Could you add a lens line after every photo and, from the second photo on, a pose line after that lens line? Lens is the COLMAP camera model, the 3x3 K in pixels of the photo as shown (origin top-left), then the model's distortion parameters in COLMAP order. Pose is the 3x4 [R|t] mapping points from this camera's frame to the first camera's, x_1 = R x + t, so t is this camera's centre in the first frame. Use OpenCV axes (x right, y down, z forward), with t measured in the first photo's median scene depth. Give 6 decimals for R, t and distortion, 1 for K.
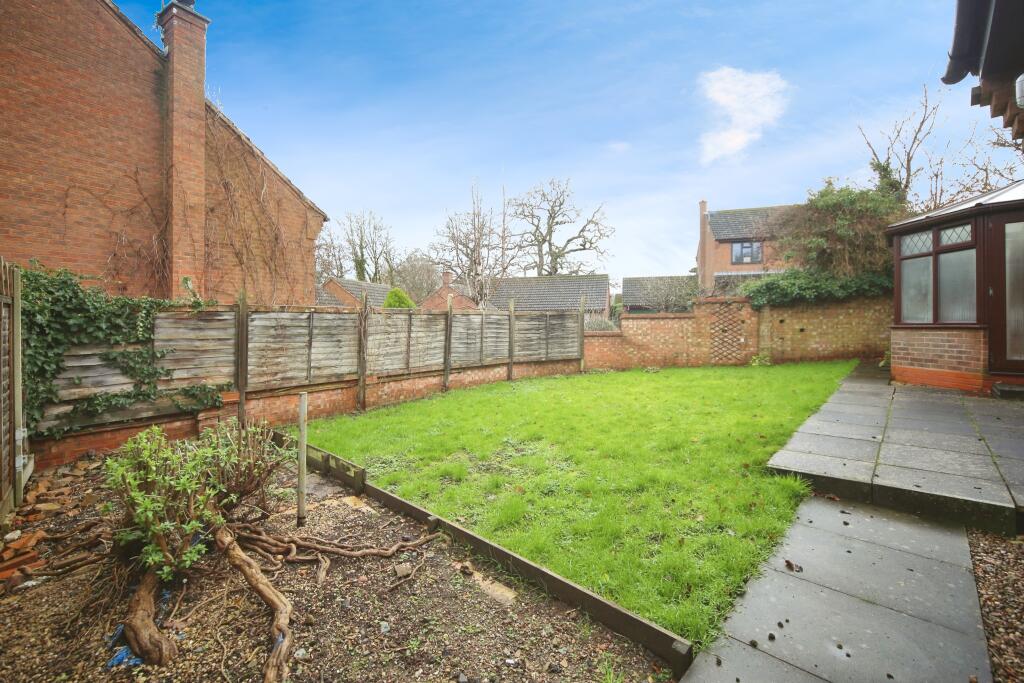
lens RADIAL K [[443.3, 0, 512.0], [0, 443.3, 333.2], [0, 0, 1]] dist [0.001953, 0.000130]
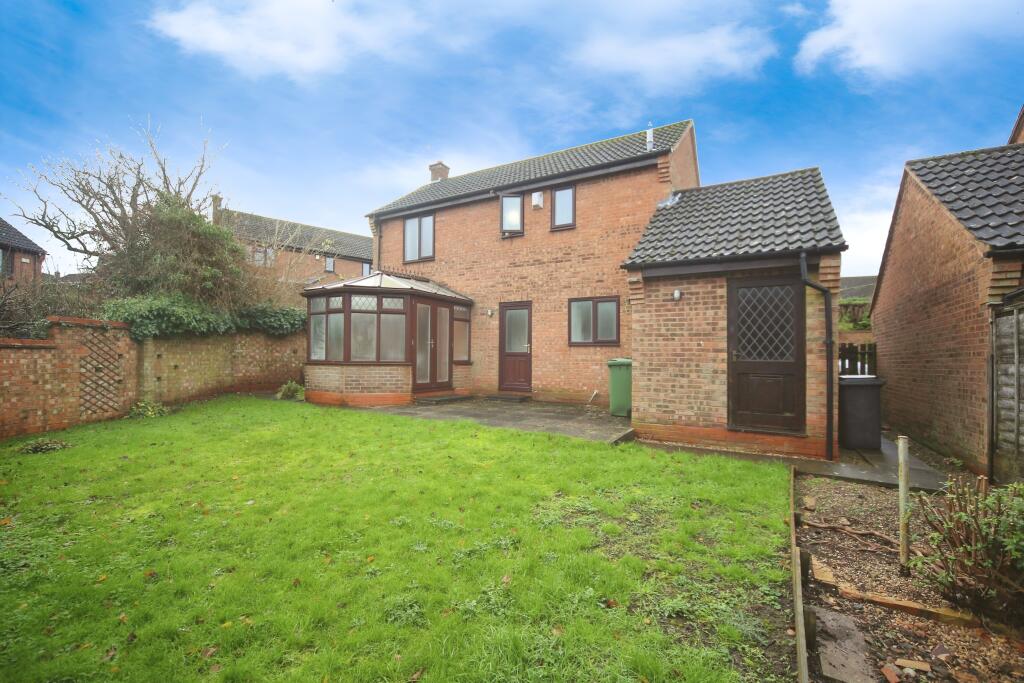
lens RADIAL K [[443.3, 0, 515.2], [0, 443.3, 359.2], [0, 0, 1]] dist [0.001953, 0.000130]
pose [[-0.244703, 0.007008, 0.969573, -0.333090], [0.011251, 0.999927, -0.004388, -0.011015], [-0.969533, 0.009835, -0.244764, 0.571415]]
